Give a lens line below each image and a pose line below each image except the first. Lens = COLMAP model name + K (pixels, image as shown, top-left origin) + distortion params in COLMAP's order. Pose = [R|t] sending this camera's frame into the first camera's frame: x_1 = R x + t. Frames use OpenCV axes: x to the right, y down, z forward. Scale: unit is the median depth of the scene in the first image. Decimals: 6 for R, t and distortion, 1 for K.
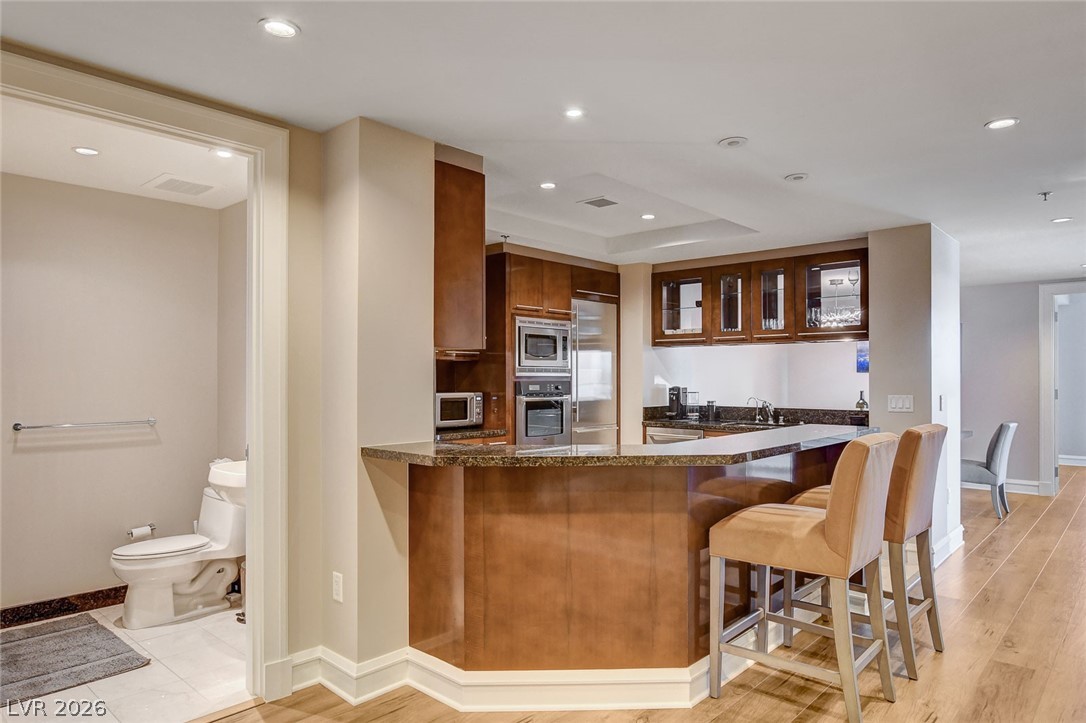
lens RADIAL K [[702.8, 0, 544.3], [0, 702.8, 368.8], [0, 0, 1]] dist [-0.003593, -0.003335]
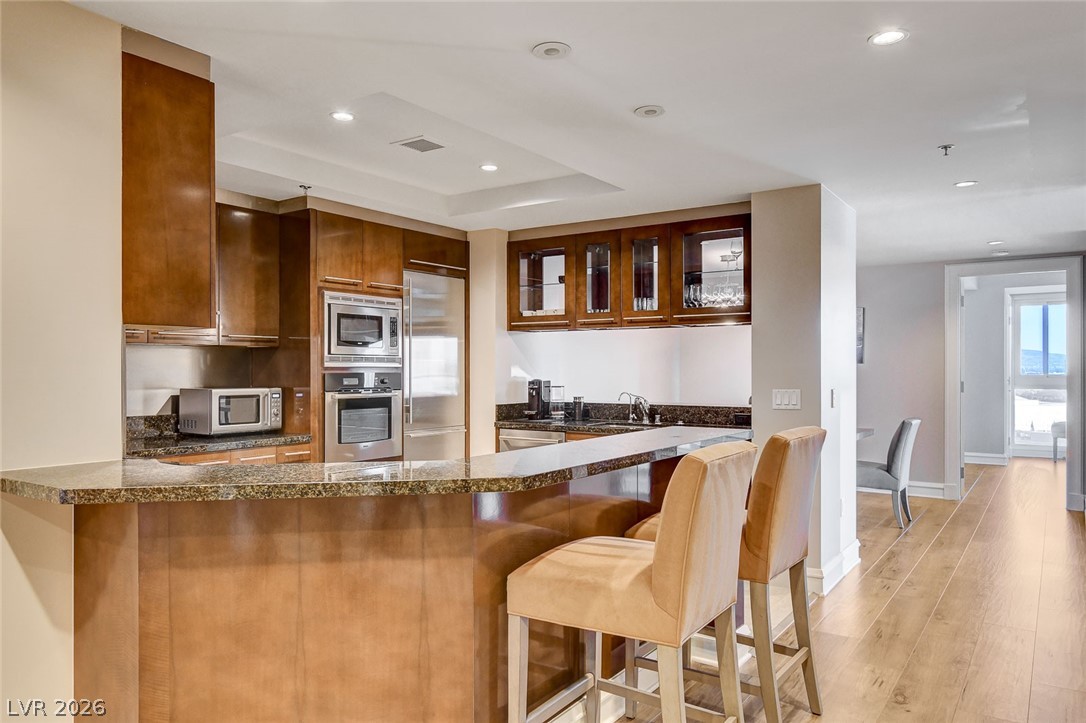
lens RADIAL K [[781.6, 0, 542.1], [0, 781.6, 364.2], [0, 0, 1]] dist [0.000839, 0.009368]
pose [[0.991117, -0.000344, 0.132993, 0.110387], [-0.000420, 0.999984, 0.005723, 0.002885], [-0.132993, -0.005728, 0.991100, 0.134089]]
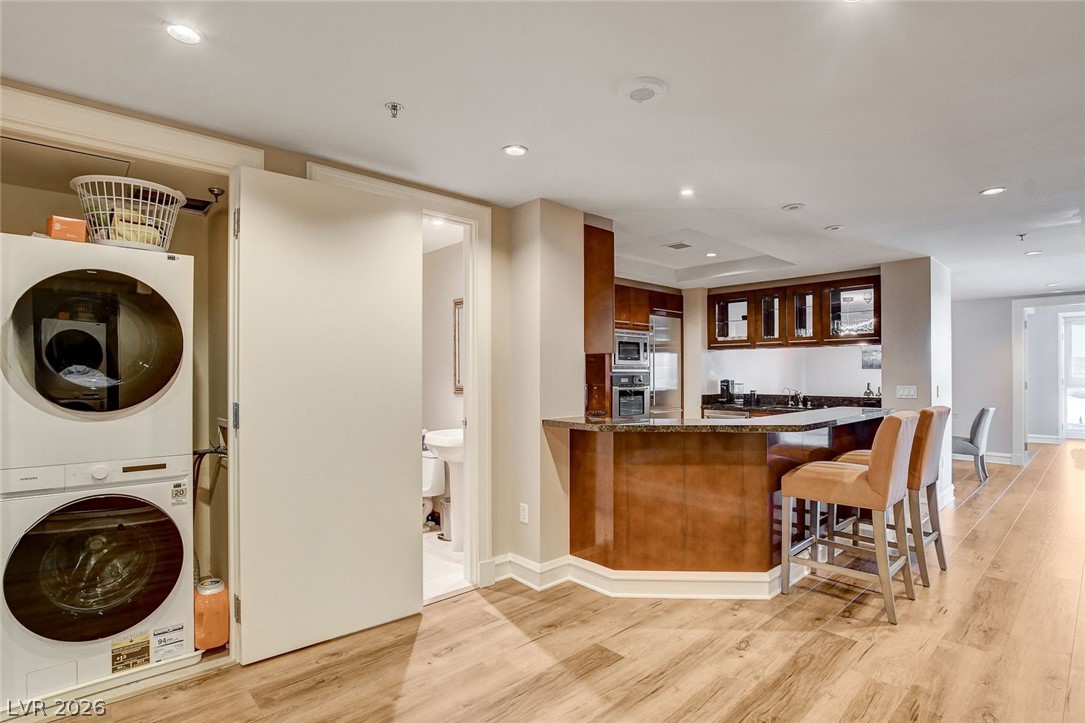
lens RADIAL K [[553.4, 0, 546.9], [0, 553.4, 367.9], [0, 0, 1]] dist [-0.004499, -0.009785]
pose [[0.996723, -0.001986, -0.080866, -0.103652], [0.002238, 0.999993, 0.003031, -0.001209], [0.080859, -0.003202, 0.996720, -0.115915]]
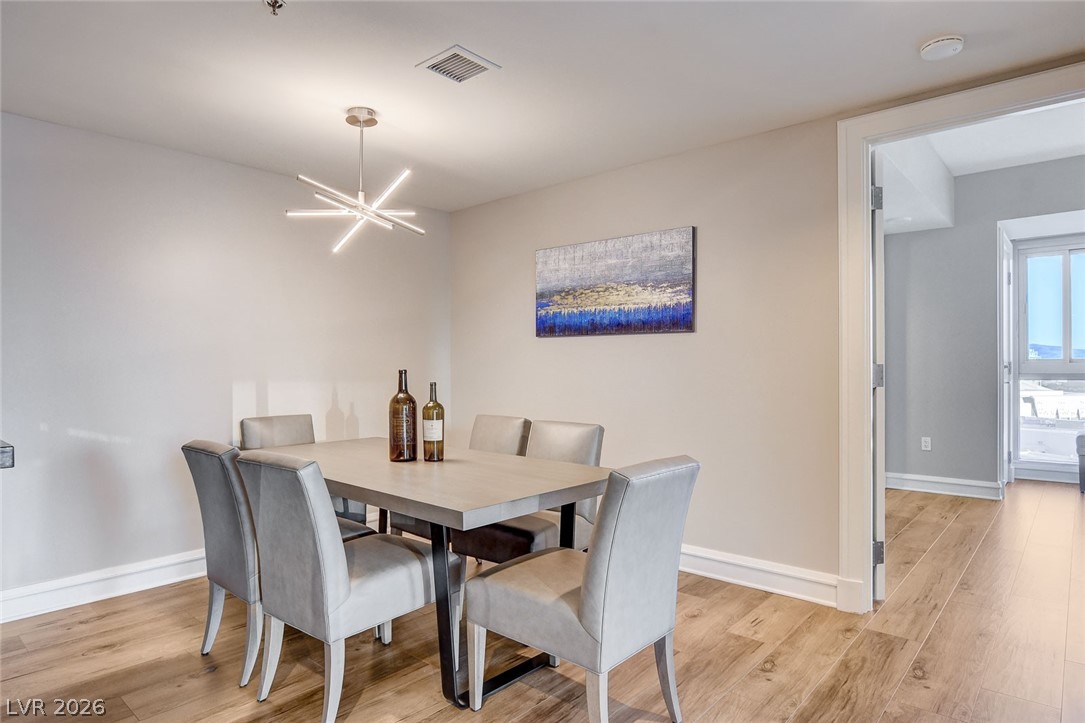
lens RADIAL K [[649.6, 0, 545.3], [0, 649.6, 369.7], [0, 0, 1]] dist [-0.019955, 0.001689]
pose [[0.999785, -0.008535, 0.018901, 0.911538], [0.008201, 0.999810, 0.017680, 0.042031], [-0.019048, -0.017521, 0.999665, 1.064866]]
